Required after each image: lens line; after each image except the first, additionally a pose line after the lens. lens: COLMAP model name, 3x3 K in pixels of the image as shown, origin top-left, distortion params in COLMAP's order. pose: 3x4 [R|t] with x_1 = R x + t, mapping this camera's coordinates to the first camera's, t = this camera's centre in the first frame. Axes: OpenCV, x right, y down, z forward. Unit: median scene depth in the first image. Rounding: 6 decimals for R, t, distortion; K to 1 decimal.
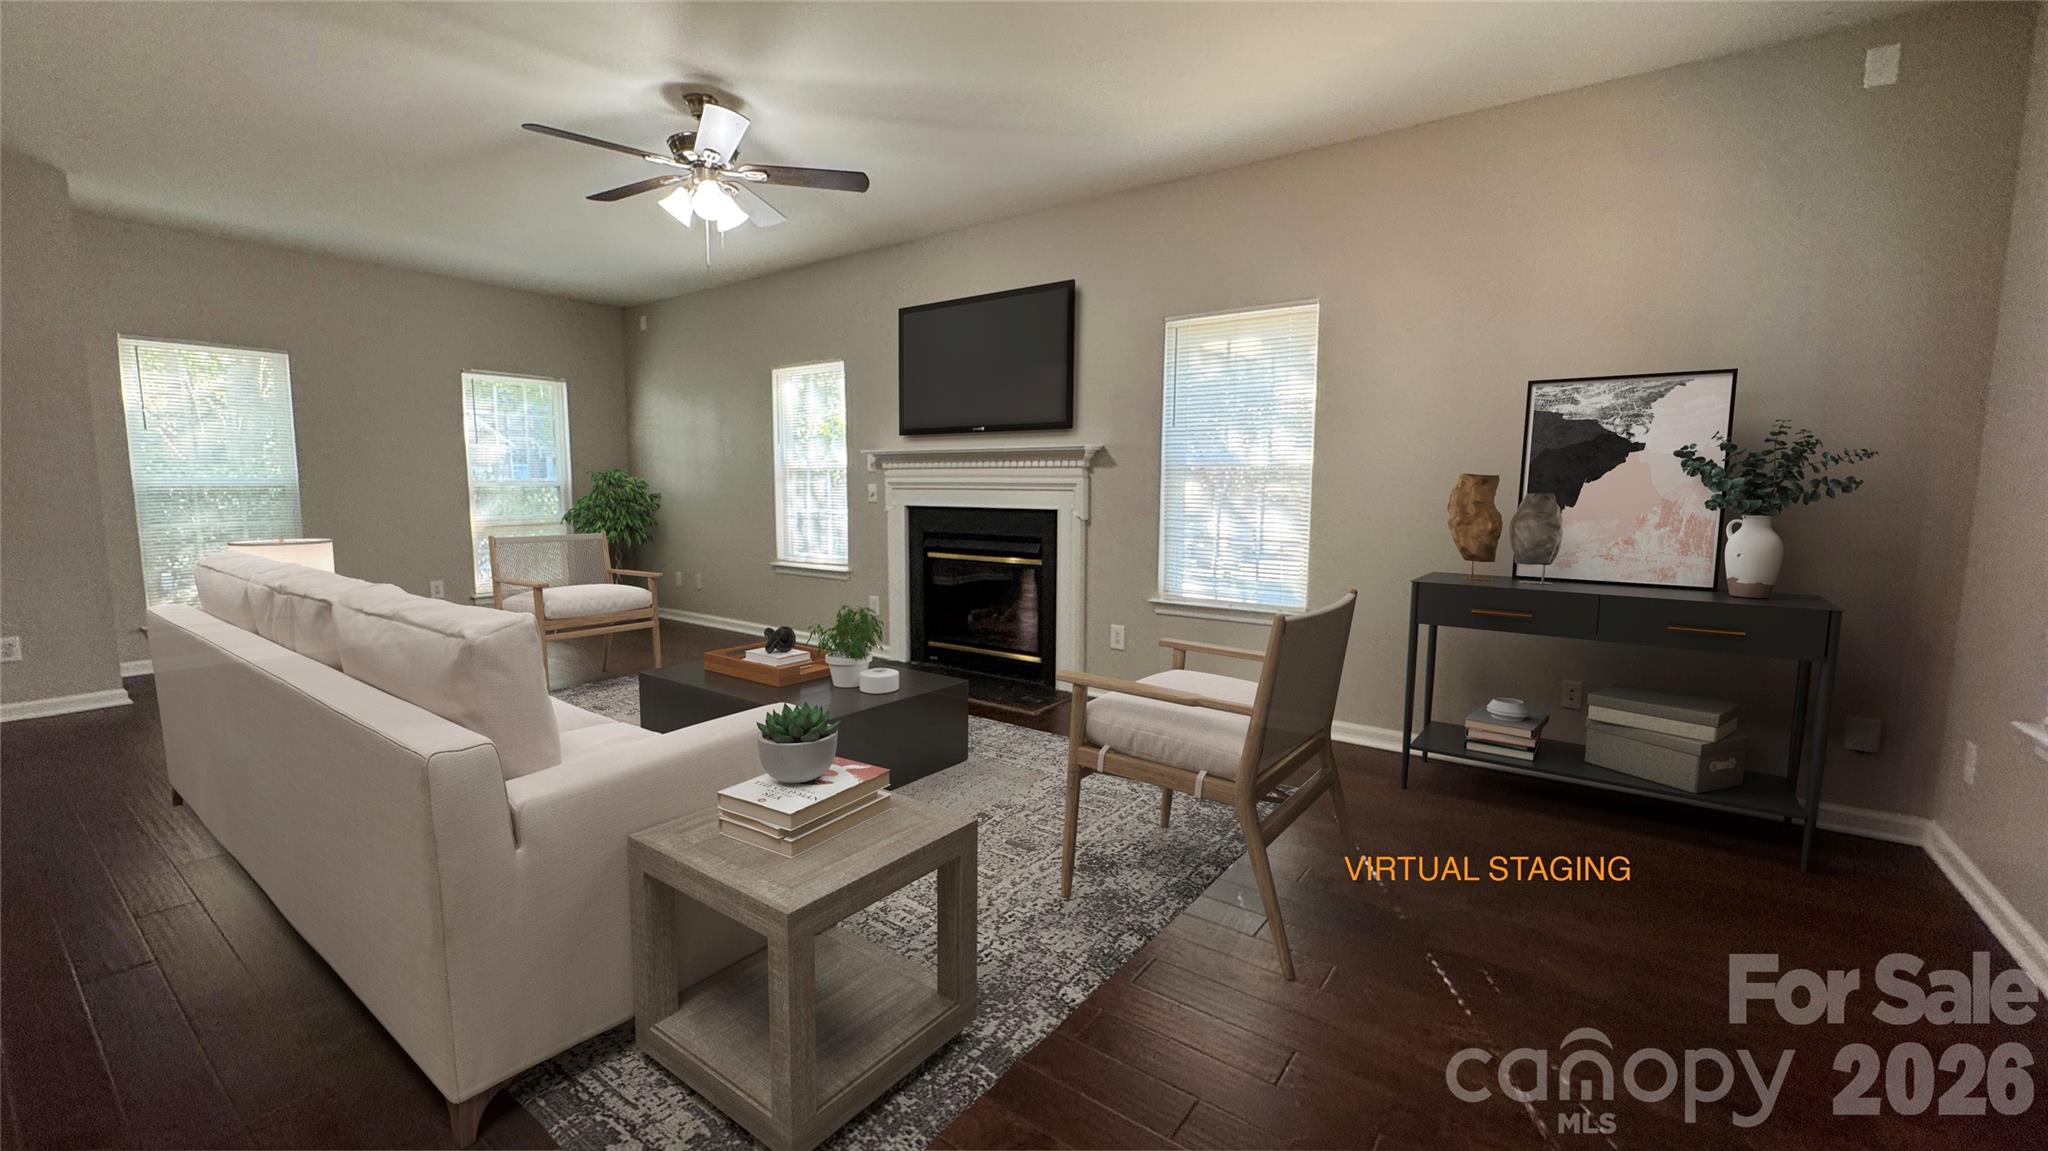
lens RADIAL K [[823.3, 0, 1024.0], [0, 823.3, 575.5], [0, 0, 1]] dist [0.000047, 0.000457]
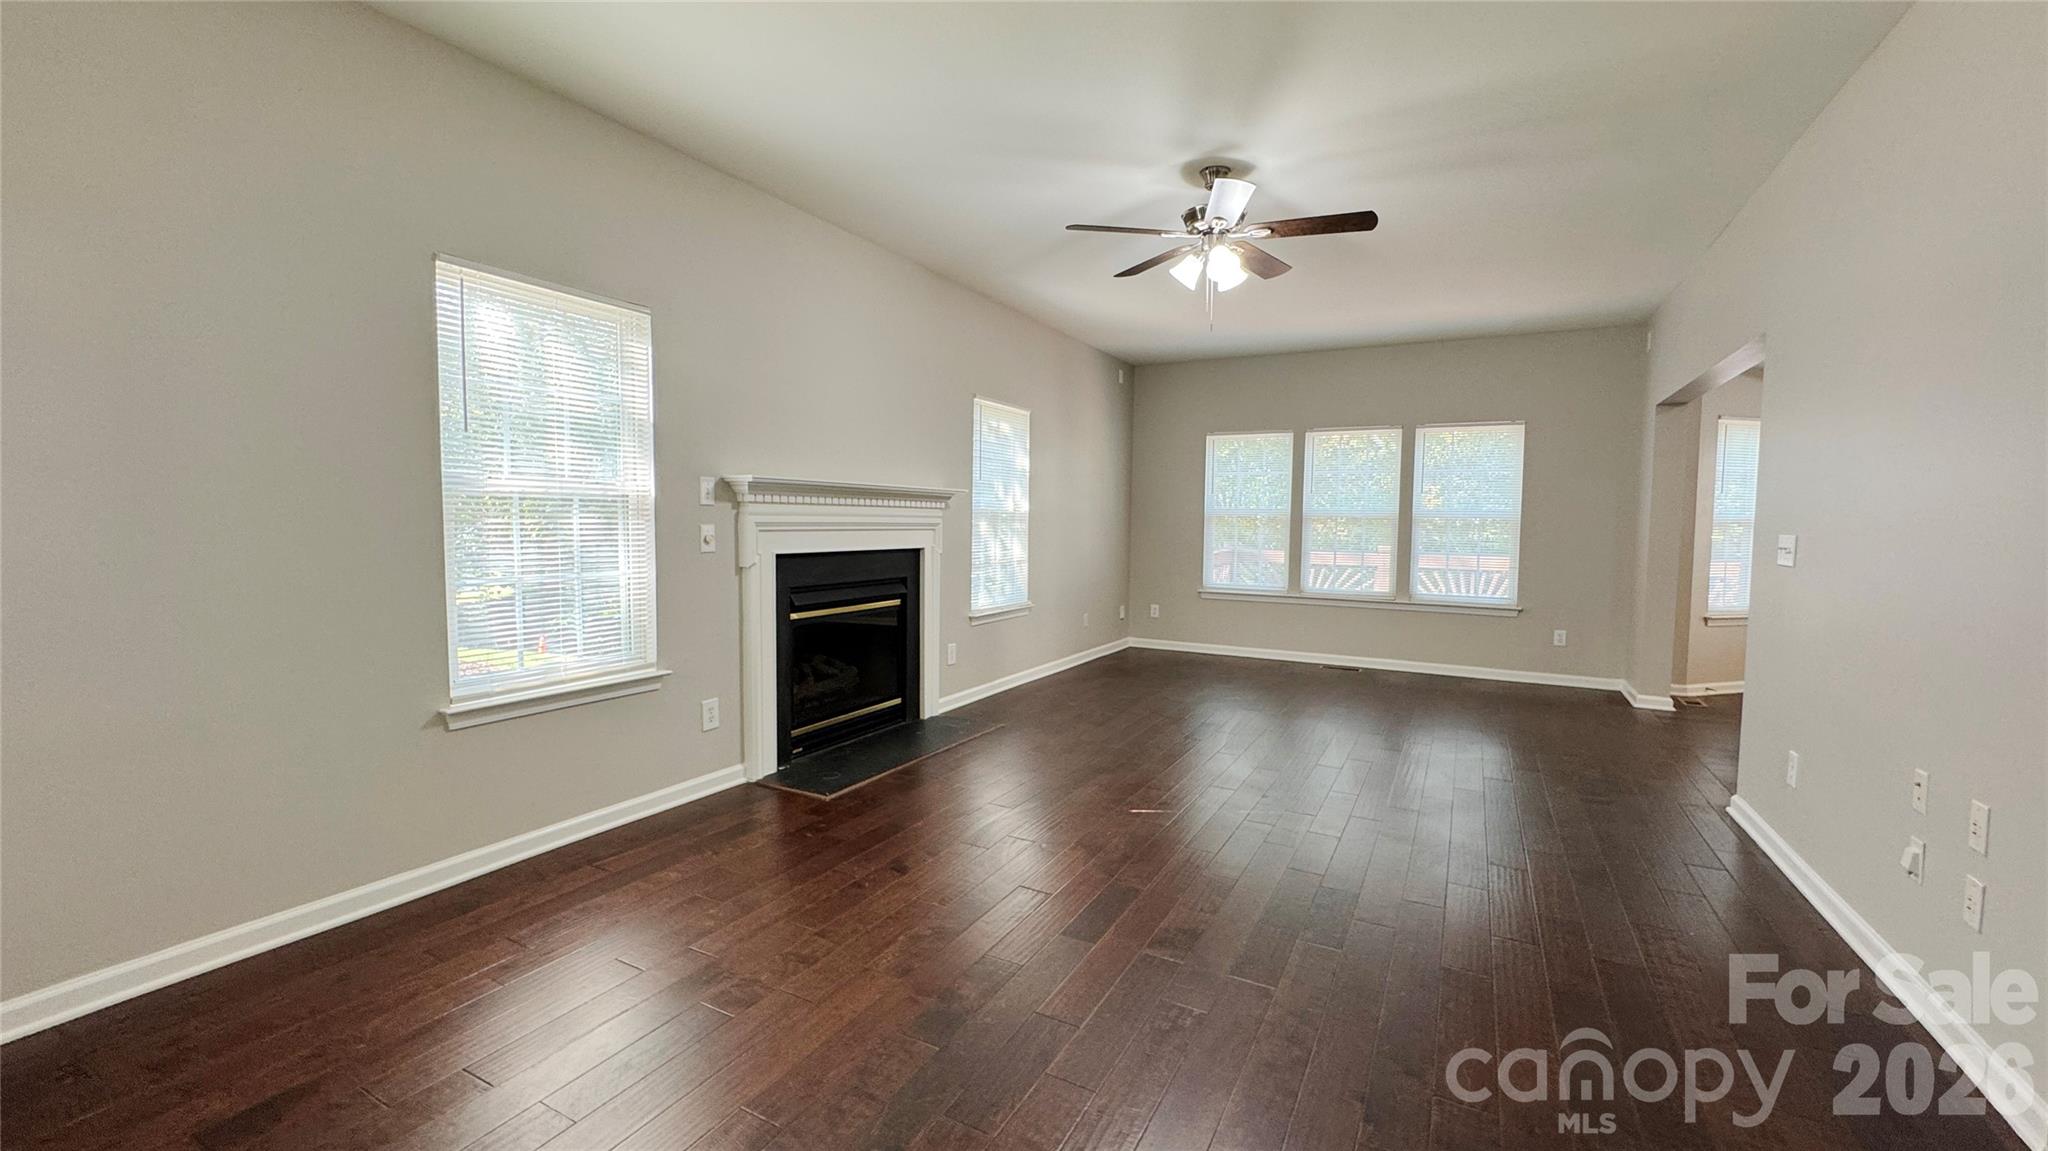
lens RADIAL K [[823.3, 0, 1024.0], [0, 823.3, 575.5], [0, 0, 1]] dist [0.000047, 0.000457]
pose [[-0.132695, -0.069715, 0.988702, -1.042948], [0.105208, 0.990897, 0.083990, -0.122524], [-0.985557, 0.115164, -0.124152, 1.032297]]
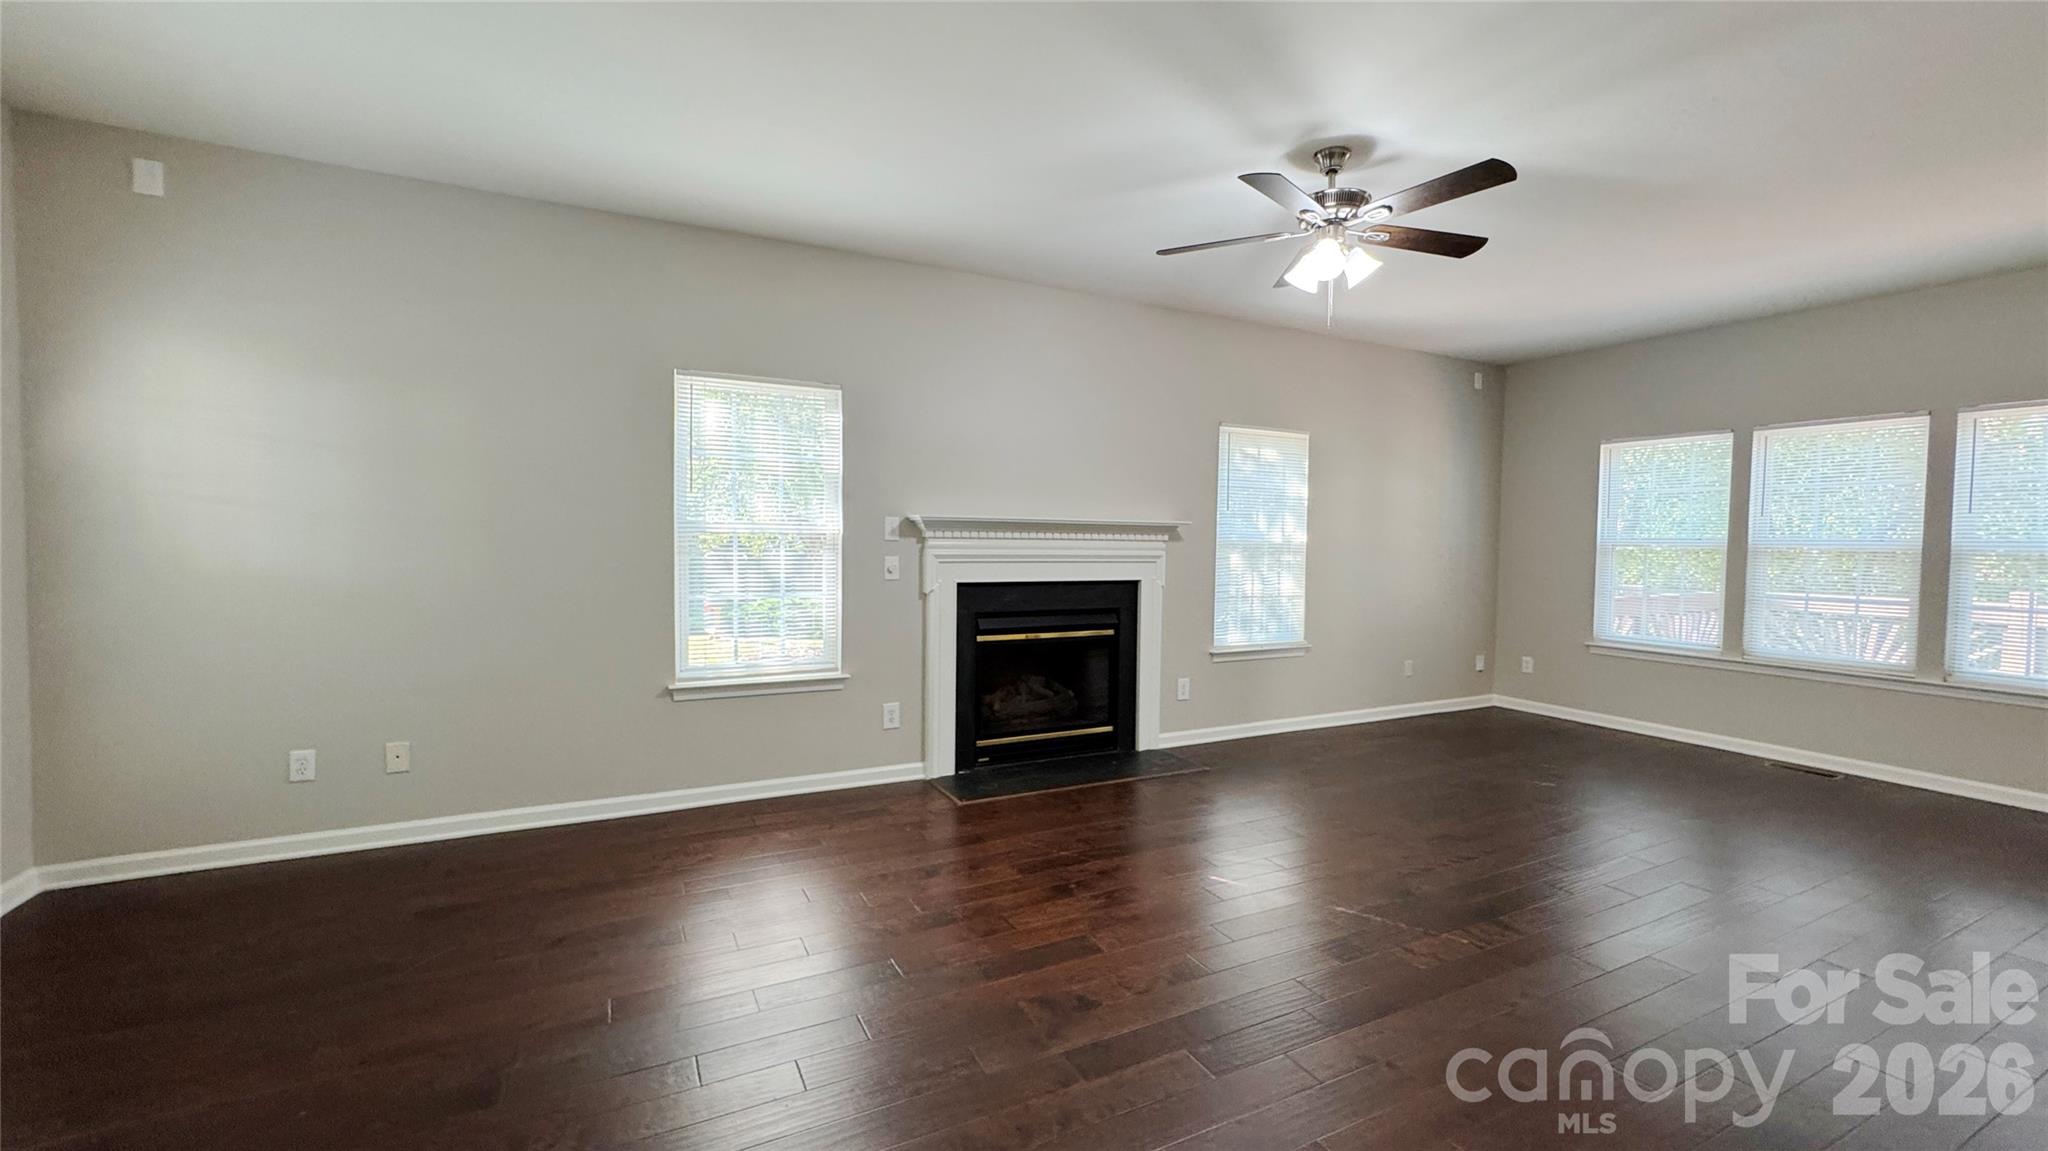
lens RADIAL K [[823.3, 0, 1024.0], [0, 823.3, 575.5], [0, 0, 1]] dist [0.000047, 0.000457]
pose [[0.448648, -0.033766, 0.893071, -0.997004], [0.094141, 0.995512, -0.009654, -0.091686], [-0.888737, 0.088406, 0.449813, 0.671066]]
